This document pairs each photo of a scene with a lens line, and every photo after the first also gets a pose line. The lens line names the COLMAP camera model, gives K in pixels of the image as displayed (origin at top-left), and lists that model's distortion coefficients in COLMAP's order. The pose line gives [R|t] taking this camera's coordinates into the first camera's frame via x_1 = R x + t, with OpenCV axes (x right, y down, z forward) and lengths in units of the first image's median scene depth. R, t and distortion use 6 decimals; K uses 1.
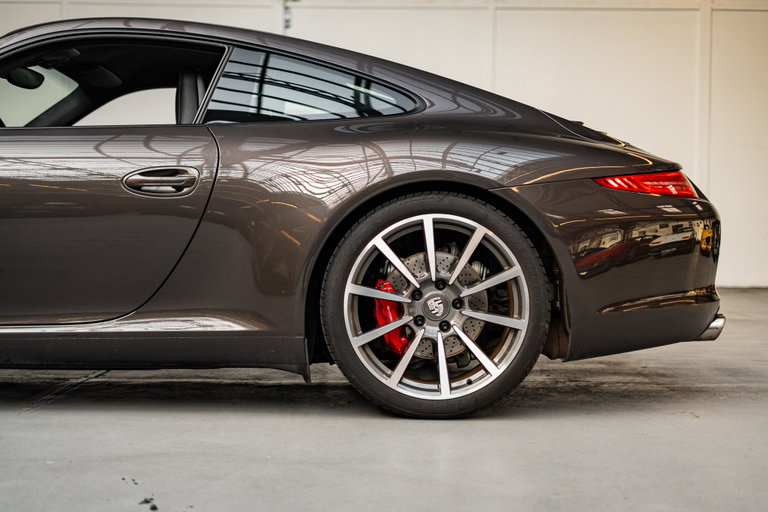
lens RADIAL K [[1104.7, 0, 364.1], [0, 1104.7, 234.2], [0, 0, 1]] dist [0.004671, -0.000700]
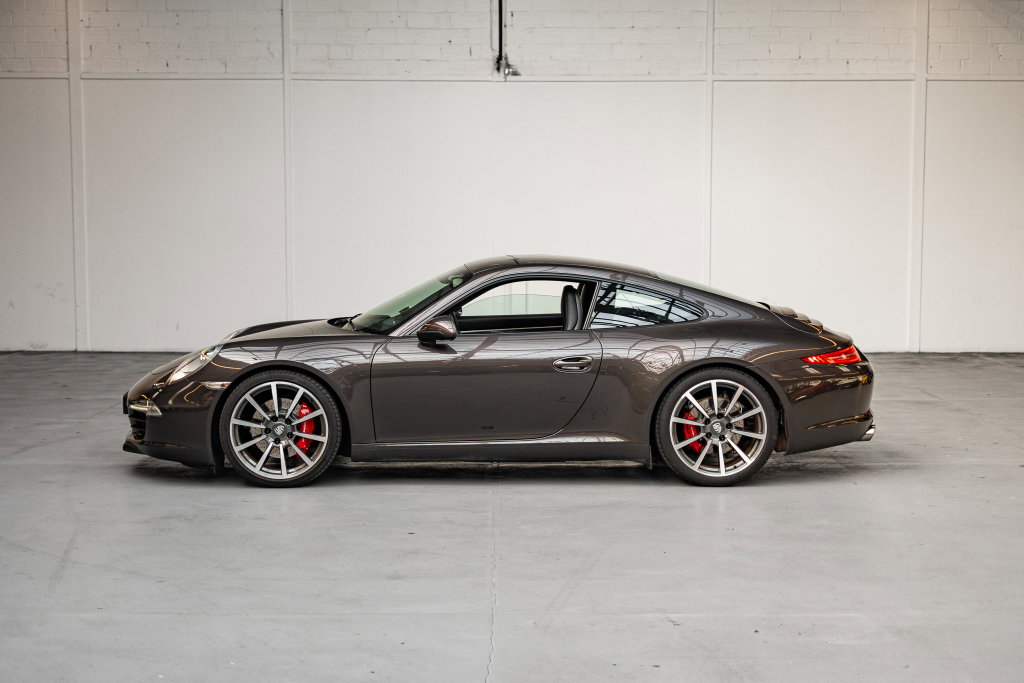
lens RADIAL K [[1497.7, 0, 512.0], [0, 1497.7, 341.5], [0, 0, 1]] dist [-0.013370, -0.002504]
pose [[0.999940, -0.010264, 0.003806, -0.295061], [0.009965, 0.997383, 0.071609, -0.269052], [-0.004531, -0.071567, 0.997425, -1.545109]]
